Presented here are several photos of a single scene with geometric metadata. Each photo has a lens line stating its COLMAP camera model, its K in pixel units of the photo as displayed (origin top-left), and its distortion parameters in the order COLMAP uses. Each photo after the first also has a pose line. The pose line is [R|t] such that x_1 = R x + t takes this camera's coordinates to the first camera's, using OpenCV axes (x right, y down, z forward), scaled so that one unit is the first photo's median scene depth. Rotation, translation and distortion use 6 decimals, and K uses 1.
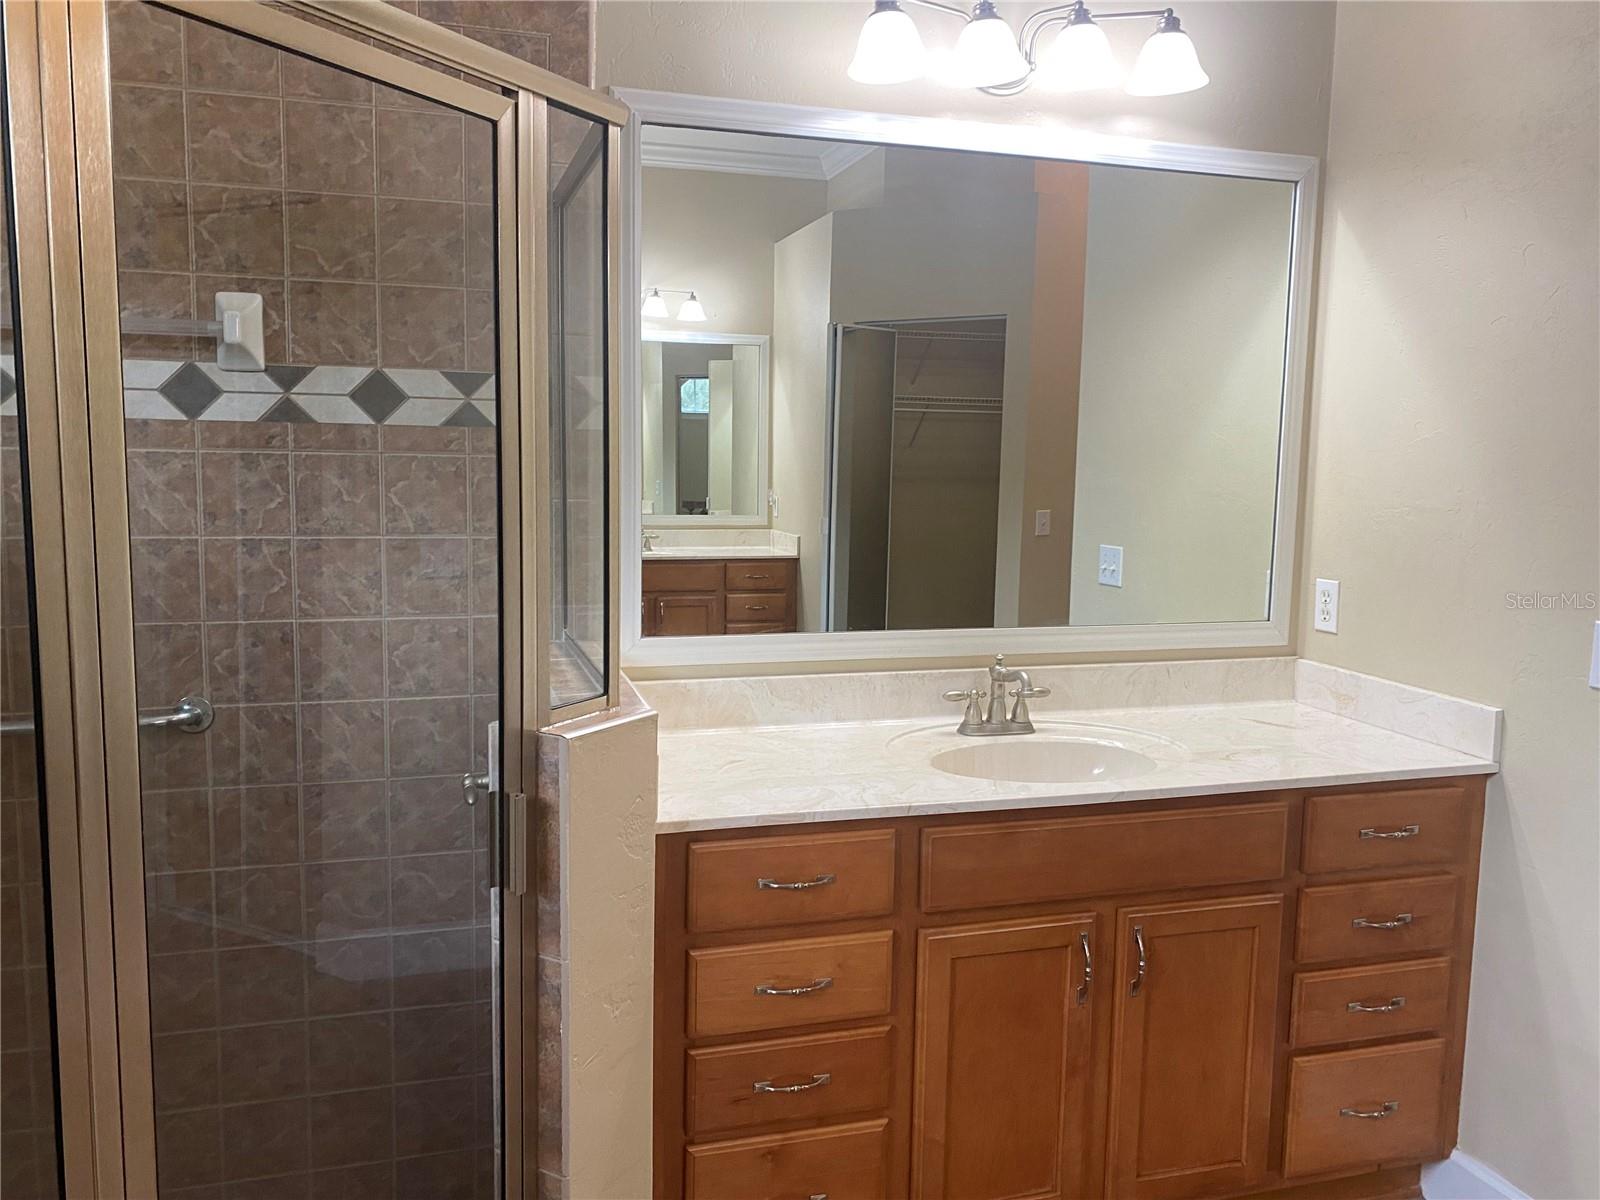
lens RADIAL K [[1225.4, 0, 788.0], [0, 1225.4, 583.4], [0, 0, 1]] dist [0.033533, -0.039439]
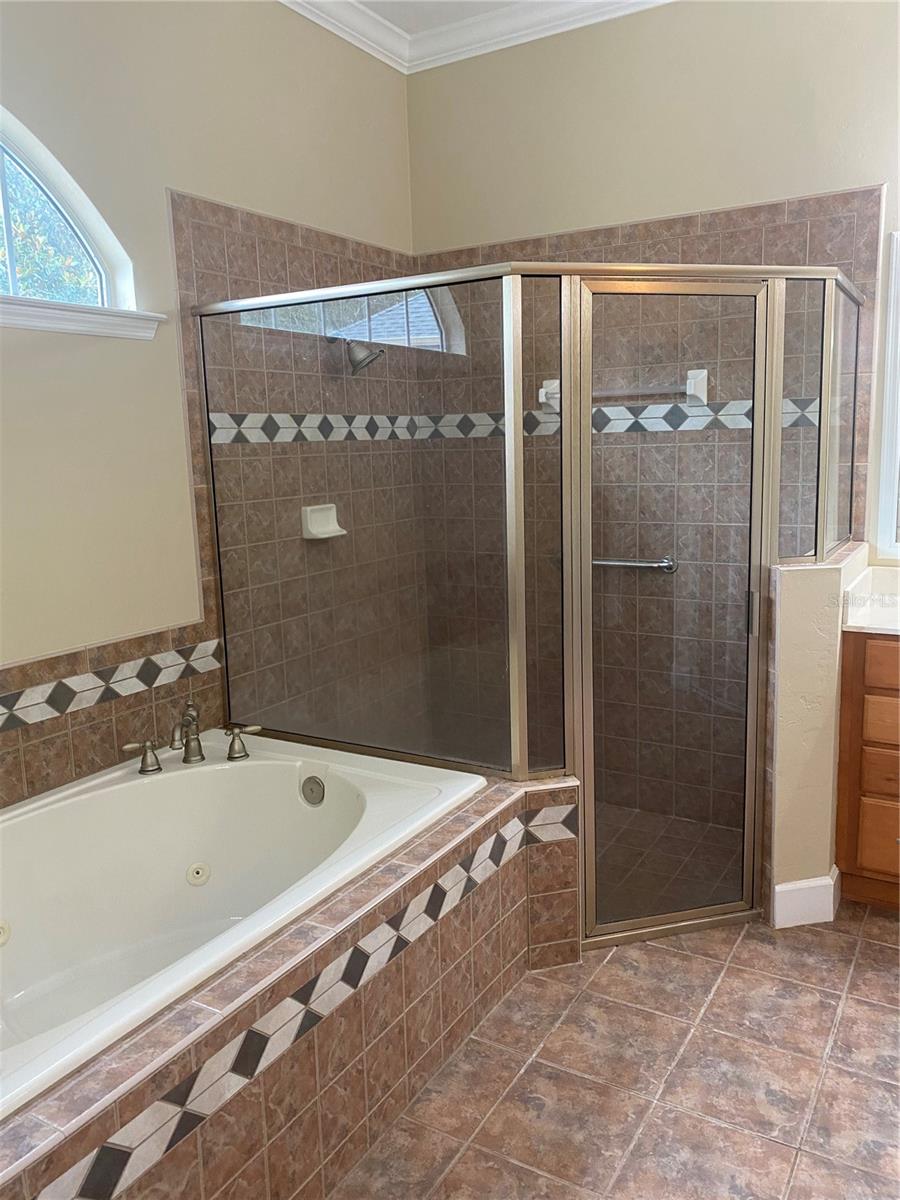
lens RADIAL K [[919.0, 0, 456.5], [0, 919.0, 591.8], [0, 0, 1]] dist [0.033533, -0.039439]
pose [[0.681965, 0.083505, -0.726603, 0.467896], [-0.044168, 0.996350, 0.073050, 0.051687], [0.730050, -0.017725, 0.683164, -0.415747]]
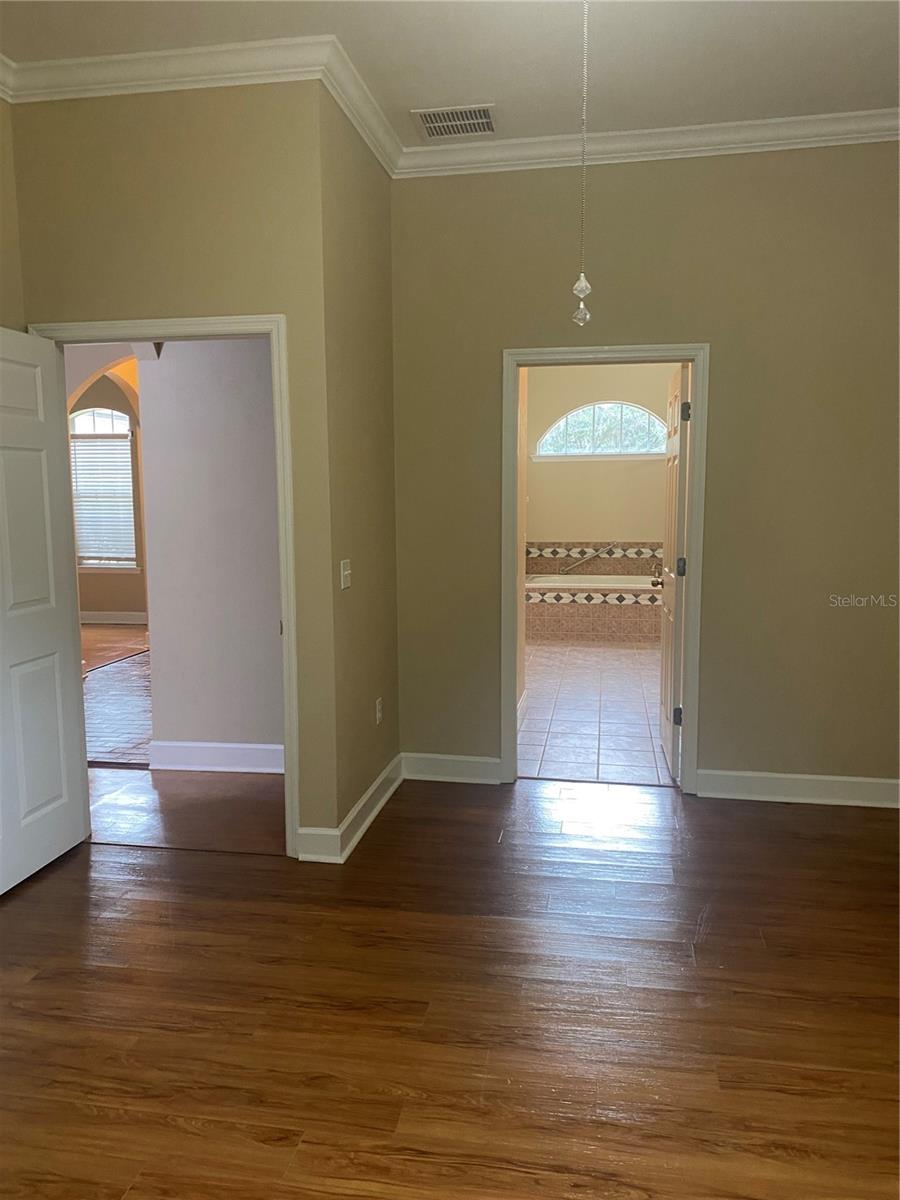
lens RADIAL K [[919.0, 0, 447.4], [0, 919.0, 595.4], [0, 0, 1]] dist [0.033533, -0.039439]
pose [[-0.436957, 0.080956, -0.895832, 5.889038], [-0.106377, 0.984301, 0.140838, -0.096037], [0.893170, 0.156836, -0.421485, 2.098390]]
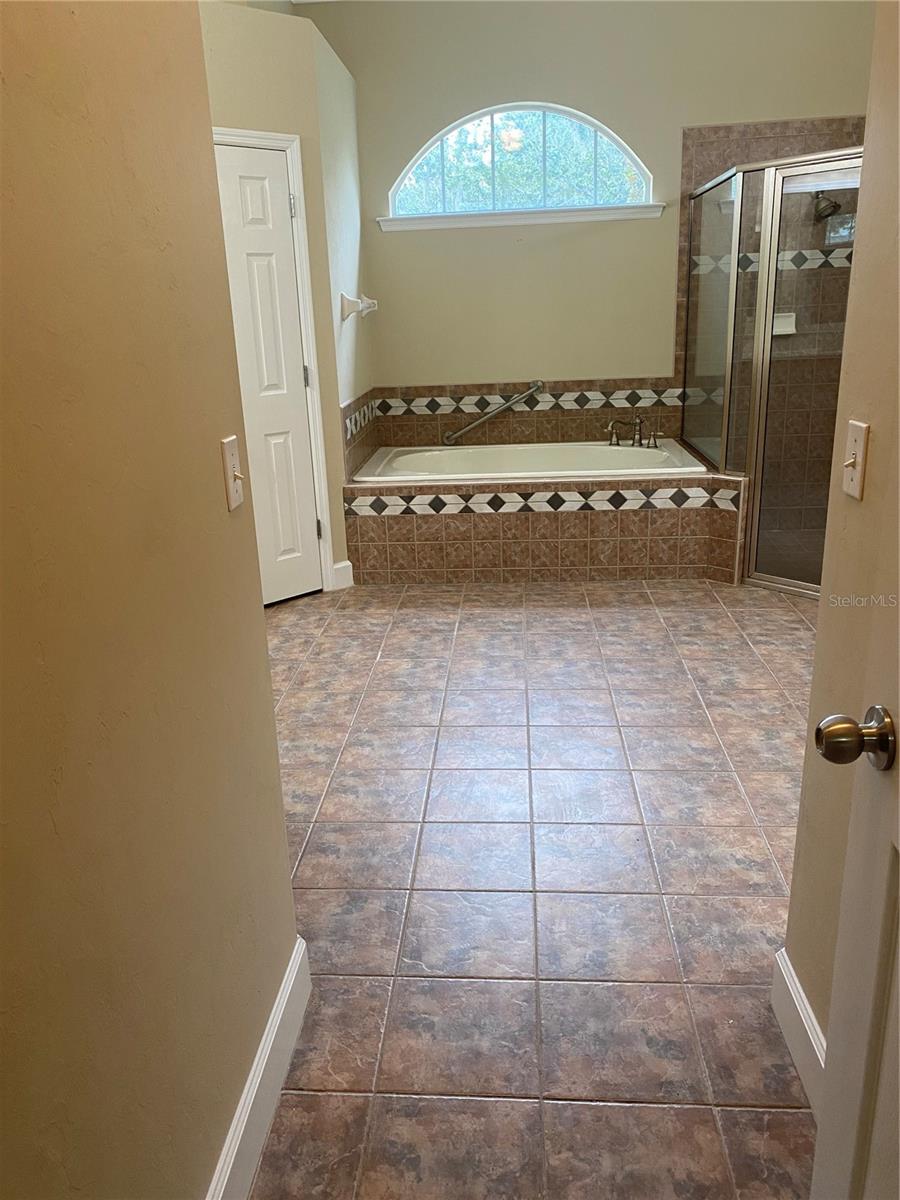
lens RADIAL K [[919.0, 0, 444.8], [0, 919.0, 607.2], [0, 0, 1]] dist [0.033533, -0.039439]
pose [[-0.346197, 0.292140, -0.891517, 2.732846], [-0.074168, 0.938783, 0.336430, -0.028576], [0.935226, 0.182593, -0.303336, 1.149231]]
